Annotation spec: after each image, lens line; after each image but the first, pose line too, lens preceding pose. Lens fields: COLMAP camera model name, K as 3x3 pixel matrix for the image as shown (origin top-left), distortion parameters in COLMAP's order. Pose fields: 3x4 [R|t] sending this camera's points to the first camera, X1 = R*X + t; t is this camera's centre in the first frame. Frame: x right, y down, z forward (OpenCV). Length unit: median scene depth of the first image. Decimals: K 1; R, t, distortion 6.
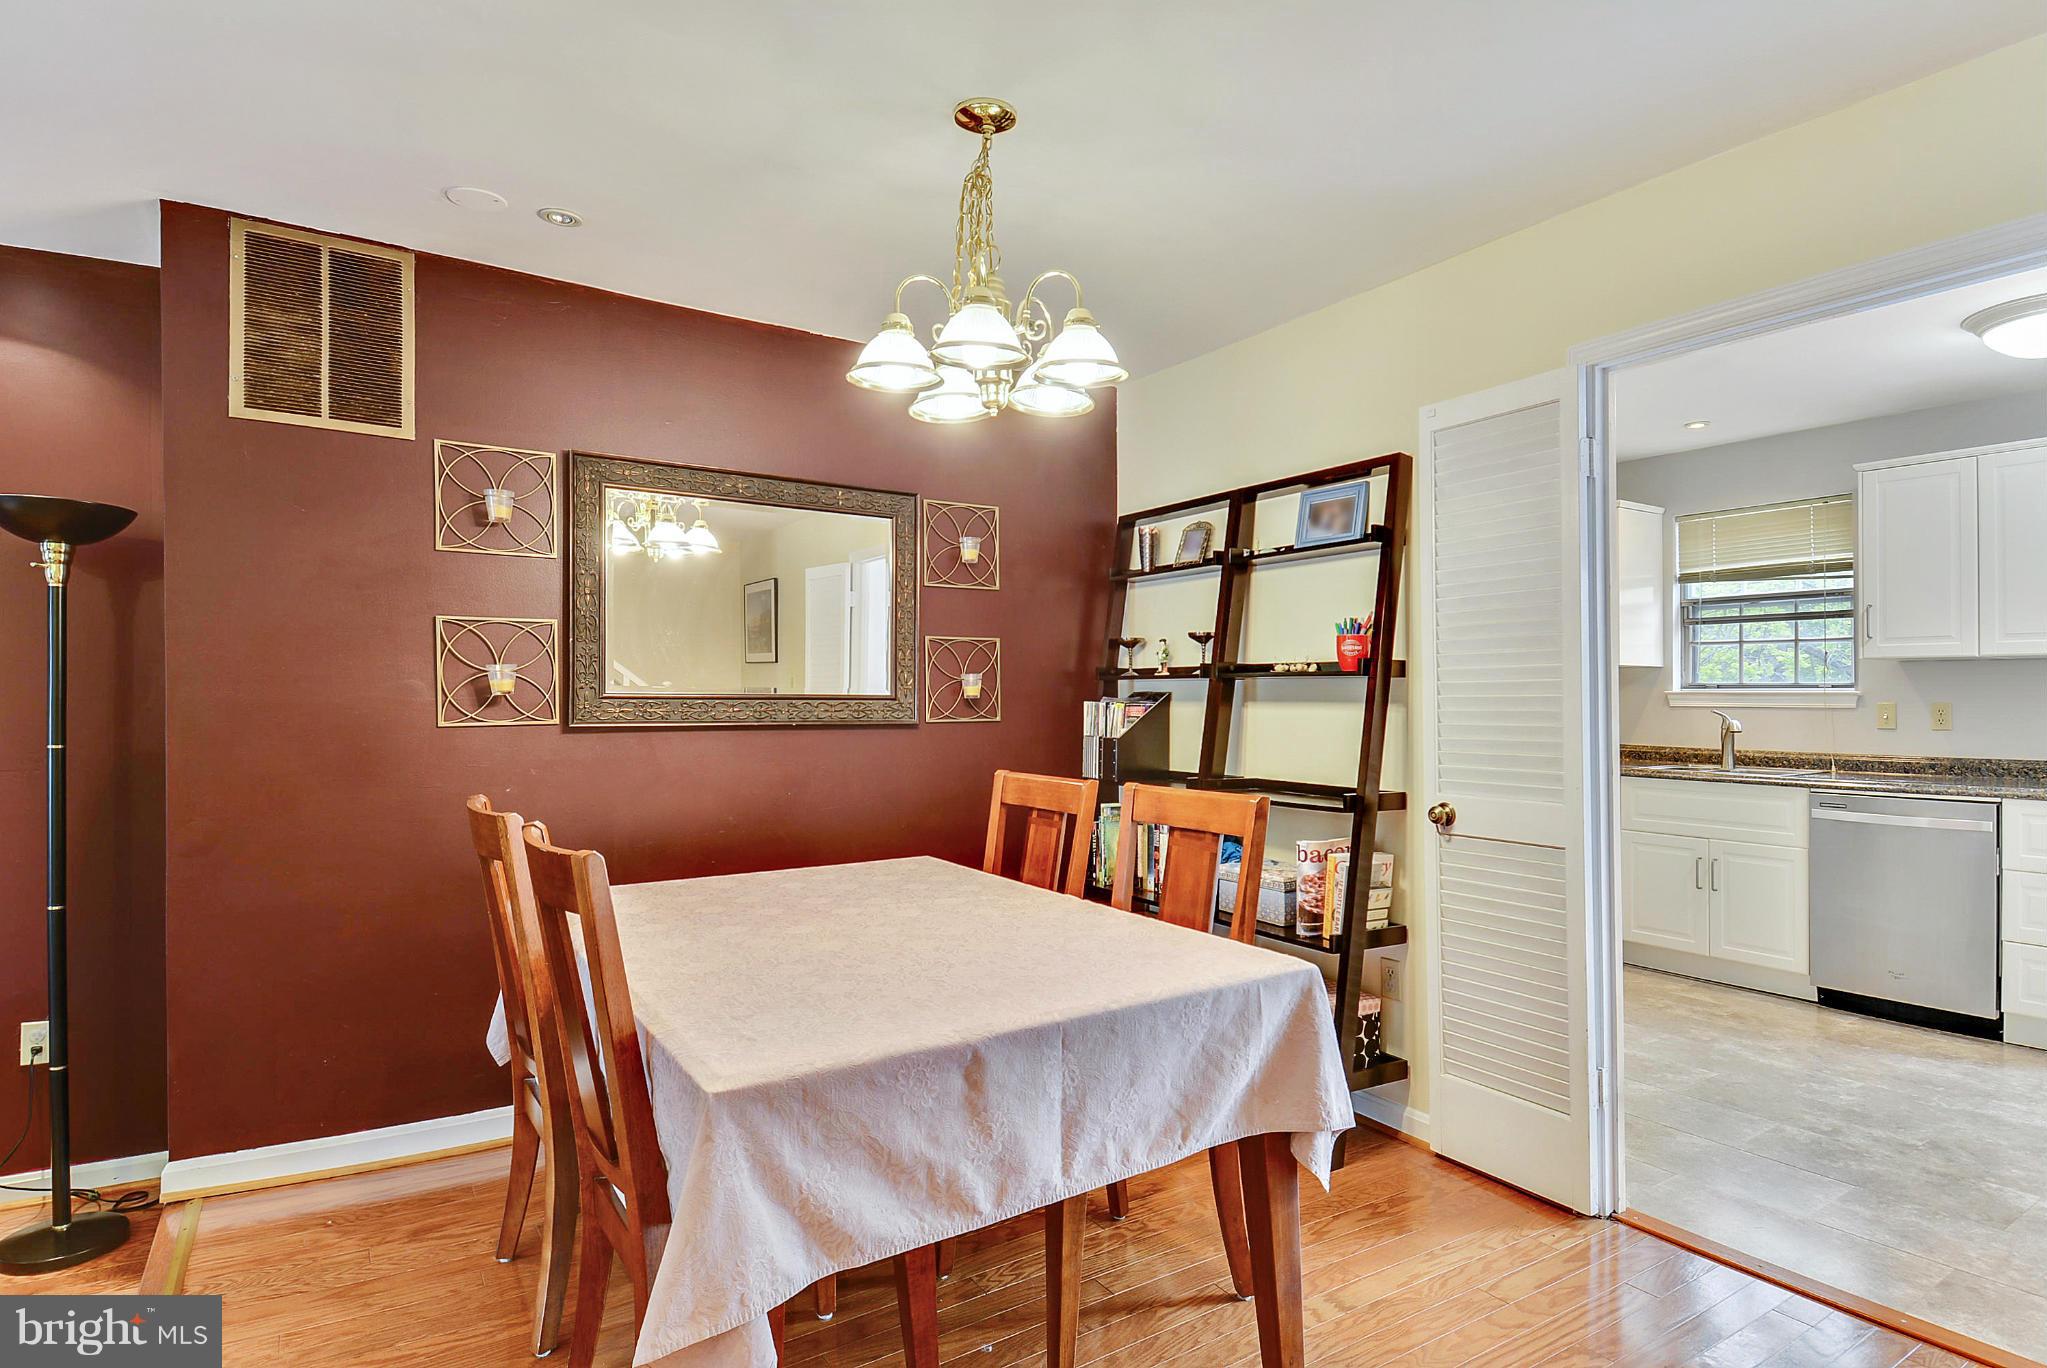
lens RADIAL K [[1080.9, 0, 1062.5], [0, 1080.9, 699.6], [0, 0, 1]] dist [-0.003549, -0.010996]
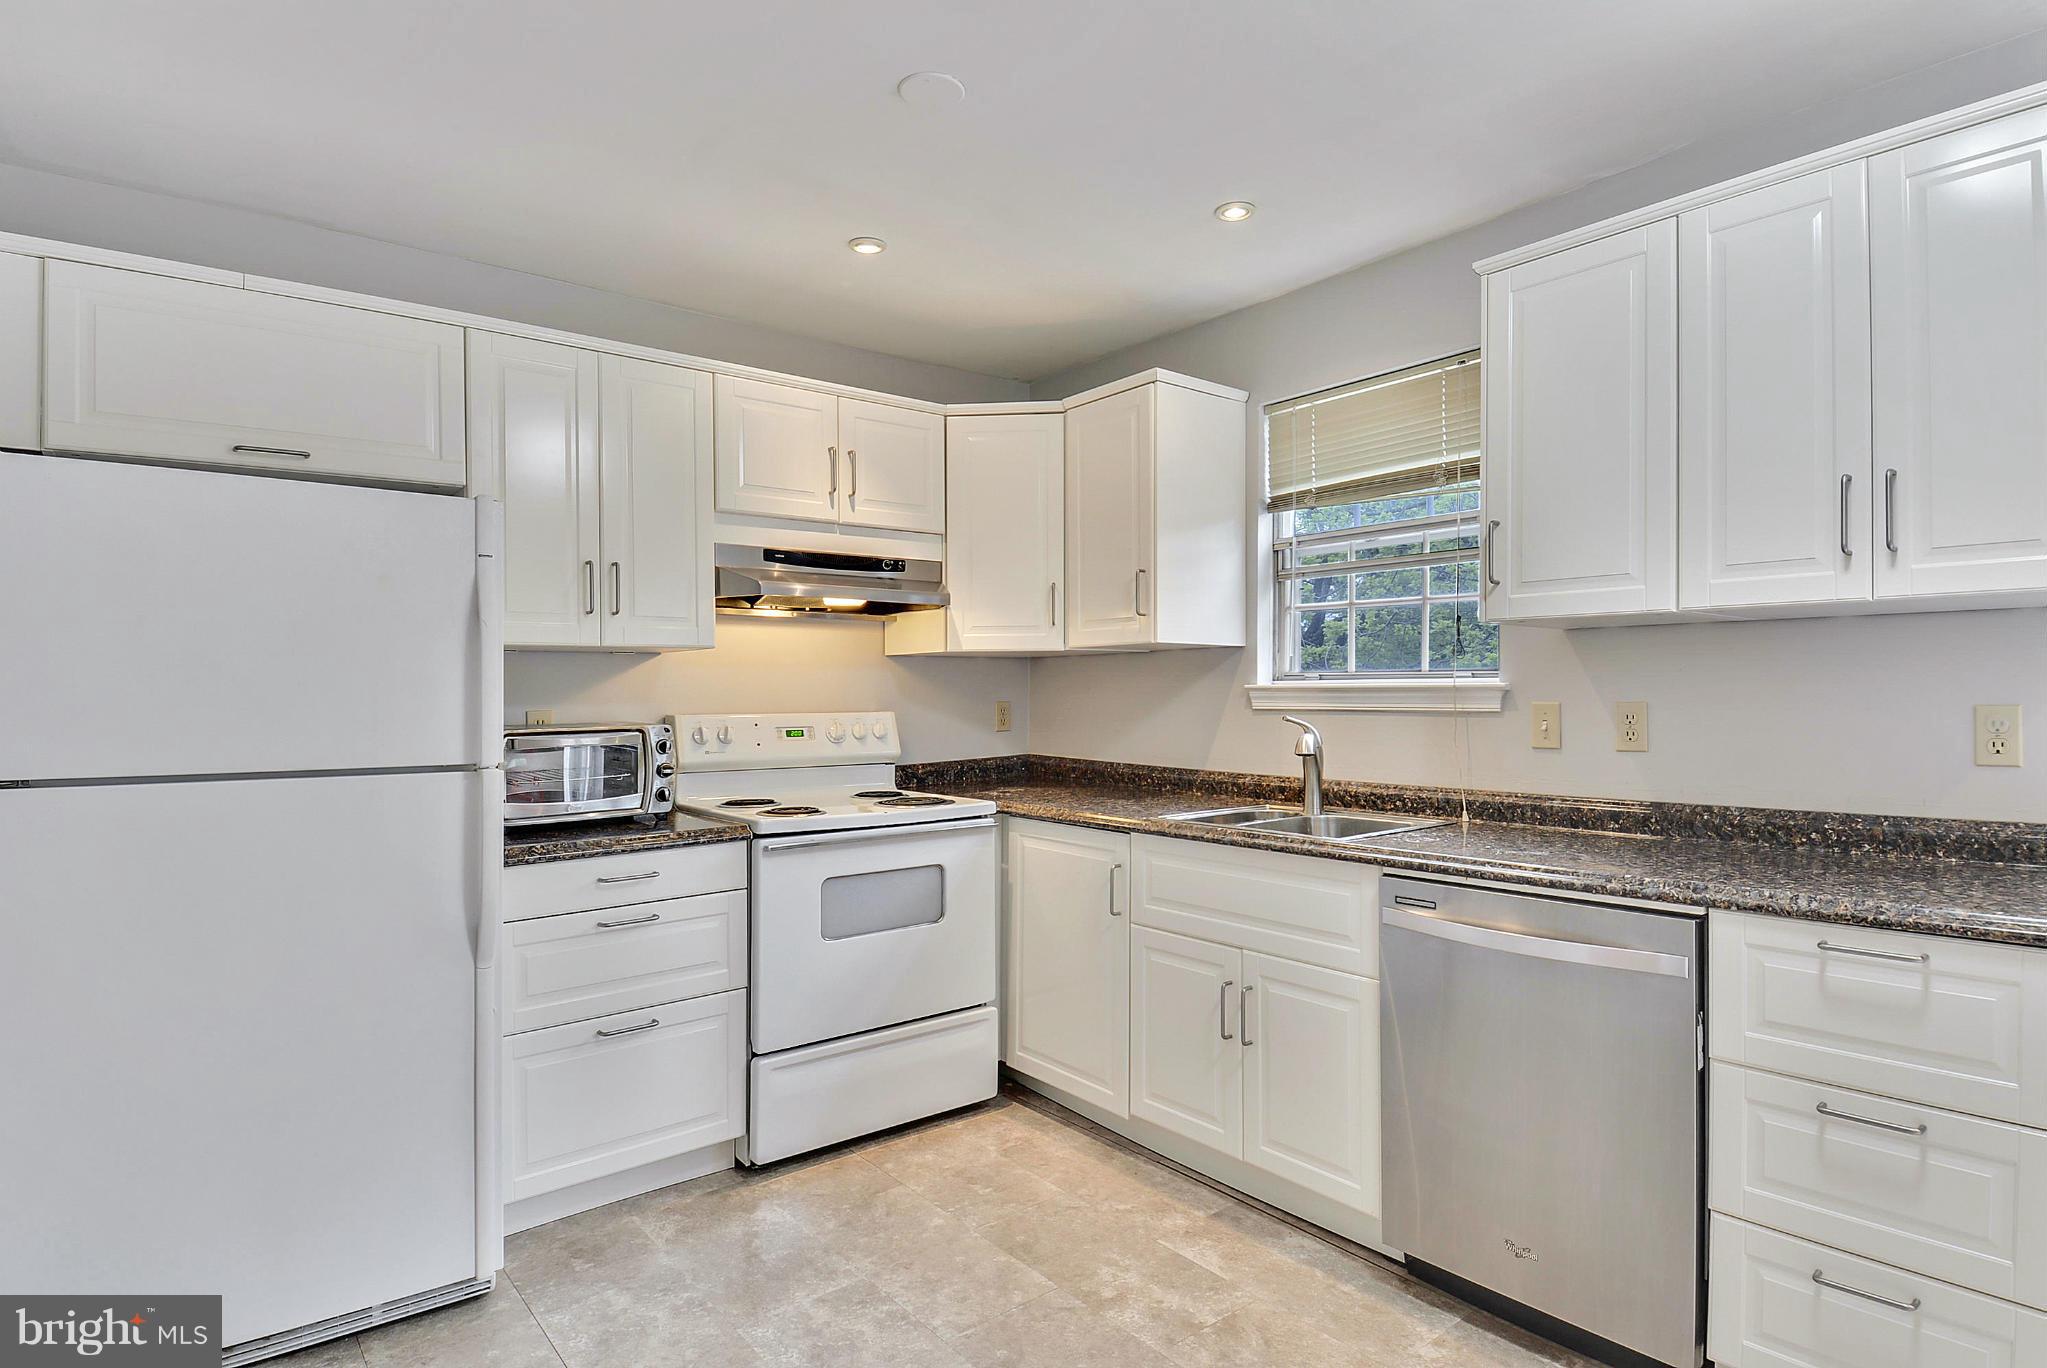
lens RADIAL K [[1080.9, 0, 1010.4], [0, 1080.9, 690.3], [0, 0, 1]] dist [-0.003549, -0.010996]
pose [[0.997048, -0.007345, 0.076429, 0.374934], [0.007883, 0.999946, -0.006737, -0.001346], [-0.076375, 0.007320, 0.997052, 0.384827]]
